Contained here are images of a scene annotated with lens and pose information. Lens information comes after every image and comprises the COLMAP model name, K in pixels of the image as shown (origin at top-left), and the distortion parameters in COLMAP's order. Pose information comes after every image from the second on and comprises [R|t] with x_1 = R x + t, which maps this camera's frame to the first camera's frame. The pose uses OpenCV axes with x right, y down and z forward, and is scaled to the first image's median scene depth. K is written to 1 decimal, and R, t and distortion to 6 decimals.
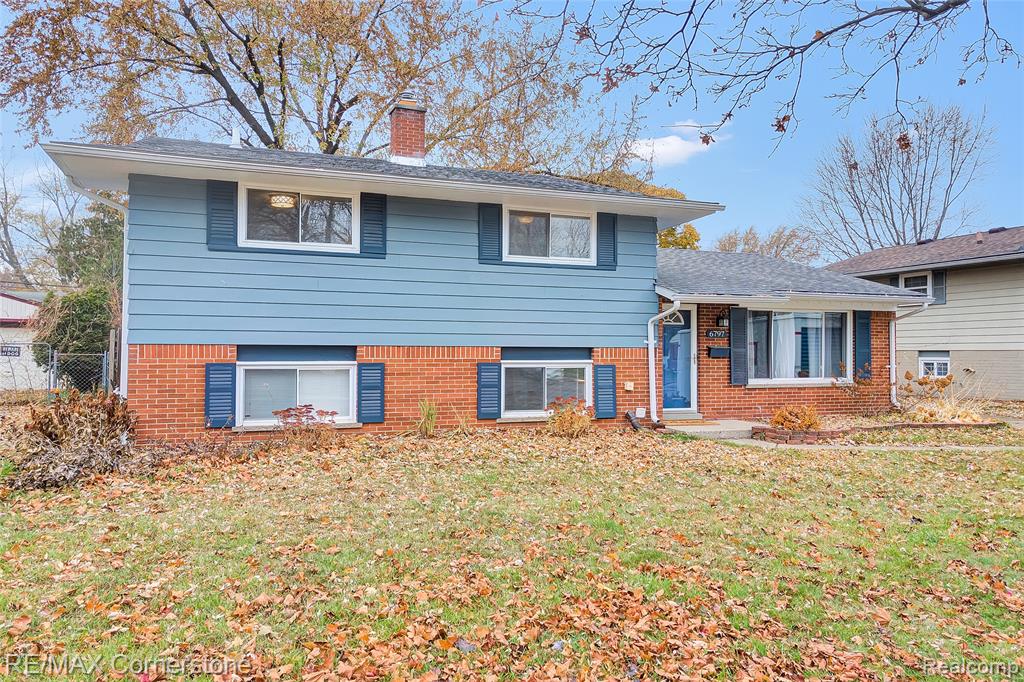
lens RADIAL K [[743.4, 0, 515.4], [0, 743.4, 346.7], [0, 0, 1]] dist [0.126284, 0.001580]
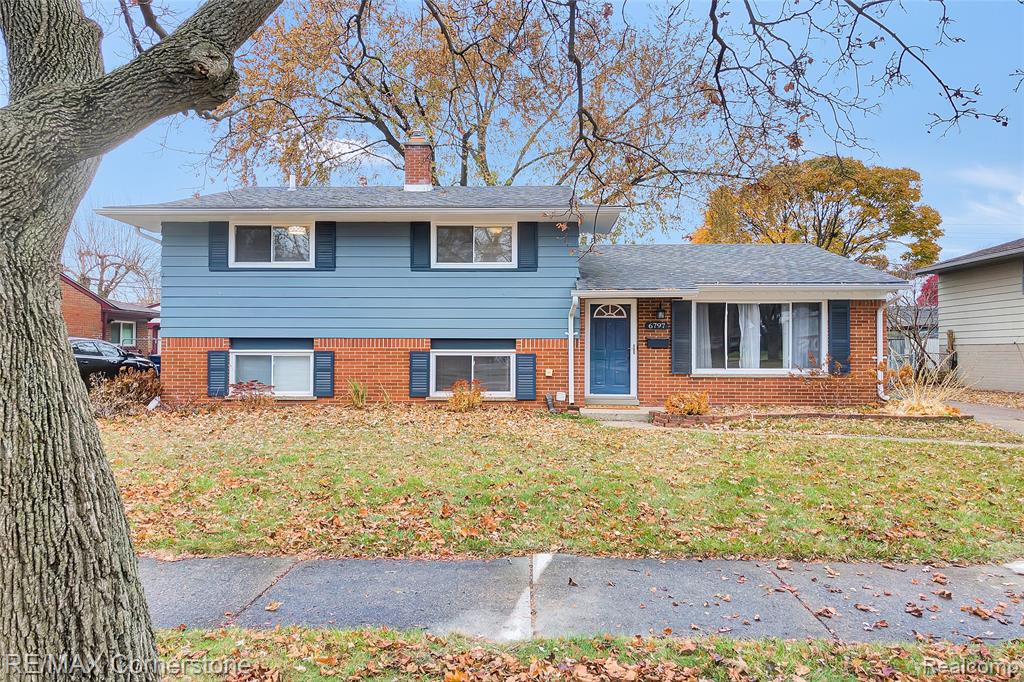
lens RADIAL K [[743.4, 0, 514.4], [0, 743.4, 336.8], [0, 0, 1]] dist [0.126284, 0.001580]
pose [[0.917139, -0.004317, -0.398544, 0.594410], [0.003134, 0.999989, -0.003620, 0.002386], [0.398555, 0.002071, 0.917142, -0.066704]]
